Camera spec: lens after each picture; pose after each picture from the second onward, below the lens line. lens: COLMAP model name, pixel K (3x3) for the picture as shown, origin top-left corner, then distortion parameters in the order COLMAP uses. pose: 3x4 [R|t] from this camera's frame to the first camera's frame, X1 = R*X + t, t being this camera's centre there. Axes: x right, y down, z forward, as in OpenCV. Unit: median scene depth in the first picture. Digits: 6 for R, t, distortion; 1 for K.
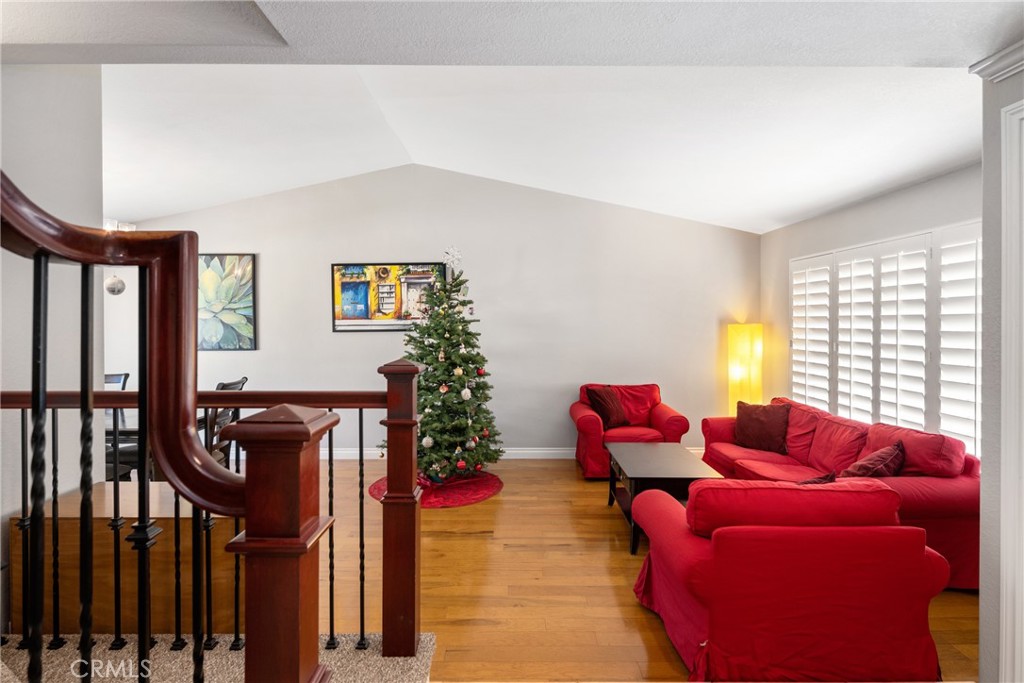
lens RADIAL K [[533.3, 0, 512.0], [0, 533.3, 341.5], [0, 0, 1]] dist [-0.001790, -0.000238]
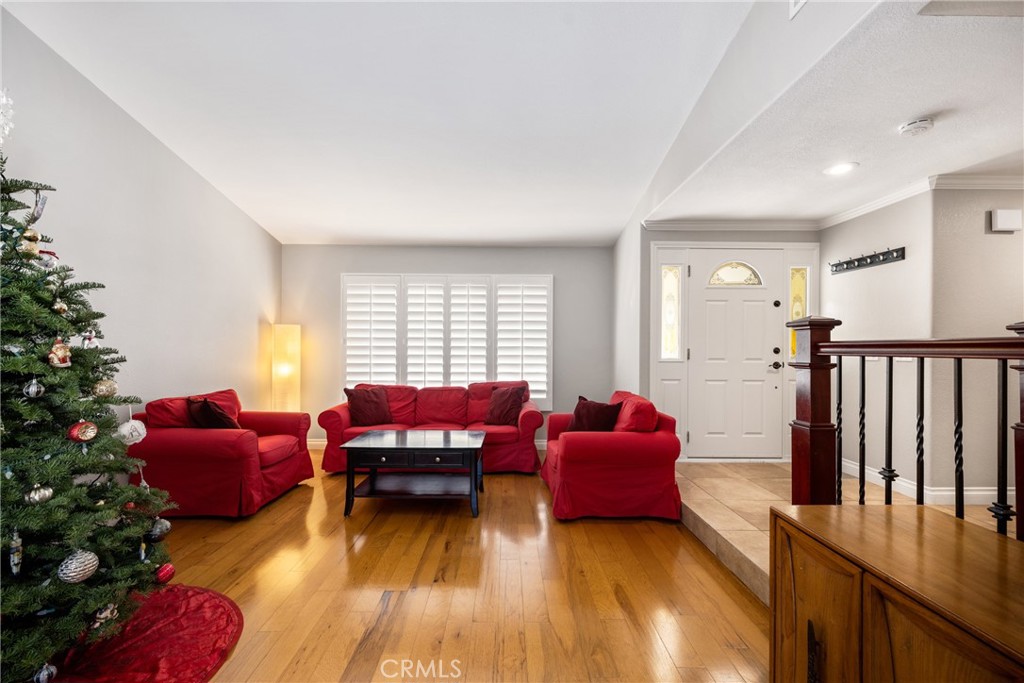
lens RADIAL K [[415.7, 0, 512.0], [0, 415.7, 341.5], [0, 0, 1]] dist [0.002290, 0.000103]
pose [[-0.016327, 0.020525, 0.999656, -0.512502], [0.031113, 0.999316, -0.020010, 0.041621], [-0.999383, 0.030775, -0.016954, 0.732132]]
